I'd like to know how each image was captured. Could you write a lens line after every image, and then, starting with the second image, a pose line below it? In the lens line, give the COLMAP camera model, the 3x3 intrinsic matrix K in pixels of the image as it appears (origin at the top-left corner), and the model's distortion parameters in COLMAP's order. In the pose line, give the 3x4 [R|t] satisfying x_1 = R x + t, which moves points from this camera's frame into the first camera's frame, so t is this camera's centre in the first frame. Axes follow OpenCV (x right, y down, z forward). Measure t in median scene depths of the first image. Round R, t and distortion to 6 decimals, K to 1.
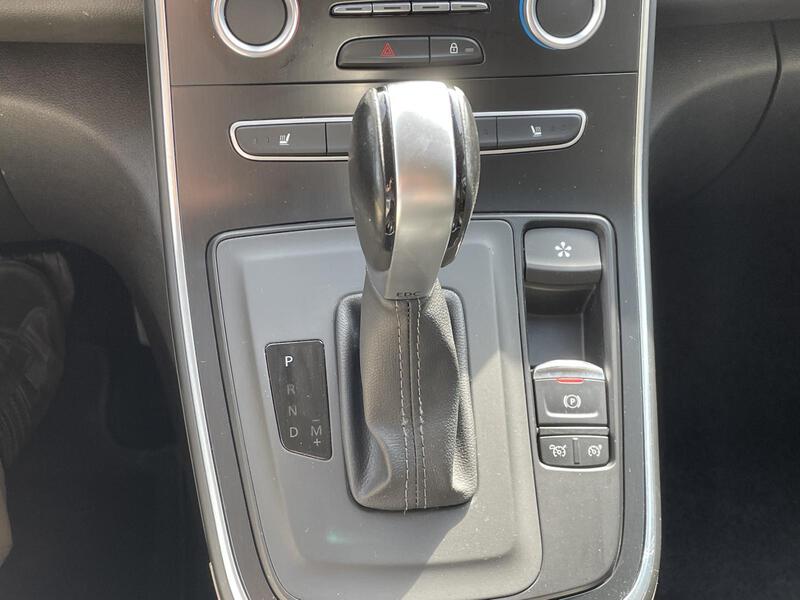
lens RADIAL K [[1038.6, 0, 400.0], [0, 1038.6, 300.0], [0, 0, 1]] dist [0.112025, -0.041892]
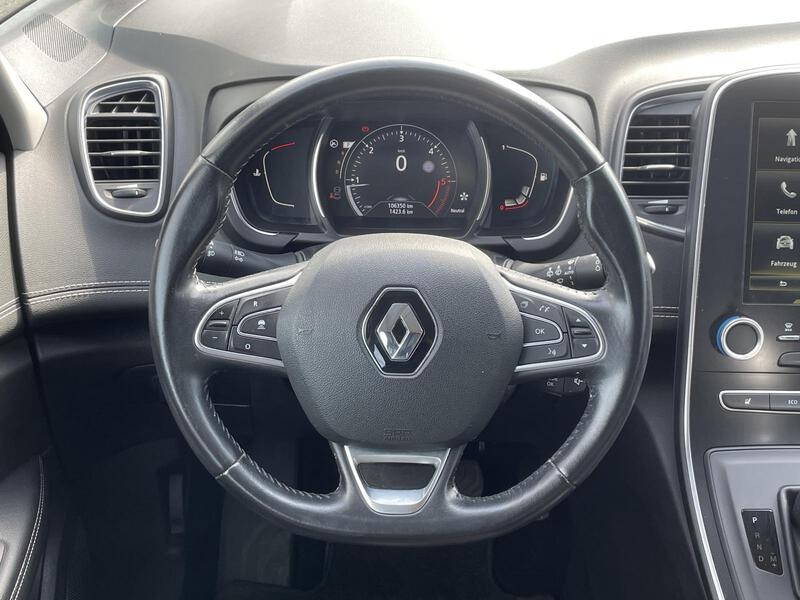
lens RADIAL K [[1030.2, 0, 414.1], [0, 1030.2, 298.9], [0, 0, 1]] dist [0.089601, -0.099646]
pose [[0.993053, 0.044460, -0.108949, -0.518839], [-0.064959, 0.979140, -0.192521, 0.068397], [0.098116, 0.198260, 0.975226, -0.951565]]
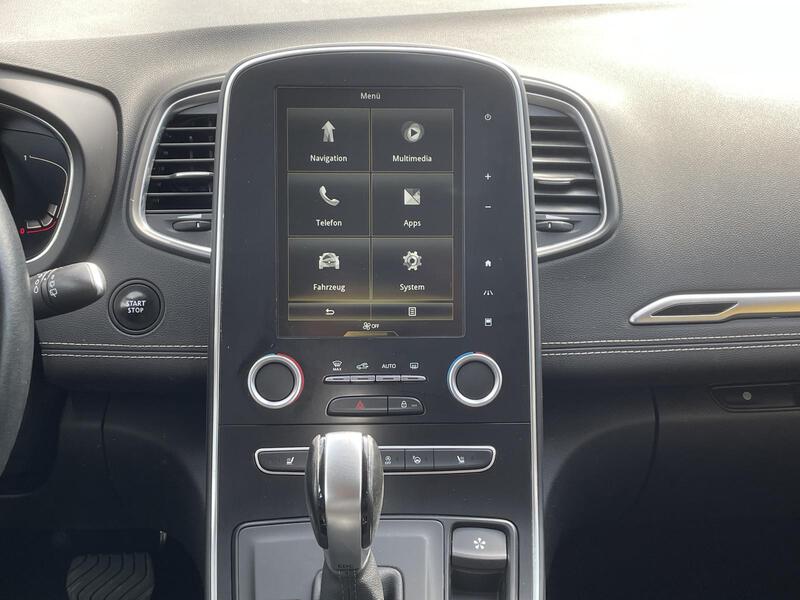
lens RADIAL K [[1035.9, 0, 425.5], [0, 1035.9, 300.9], [0, 0, 1]] dist [0.097236, -0.028455]
pose [[0.993926, 0.011609, -0.109433, 0.247525], [-0.041984, 0.959210, -0.279559, 0.036329], [0.101724, 0.282455, 0.953872, -0.483715]]
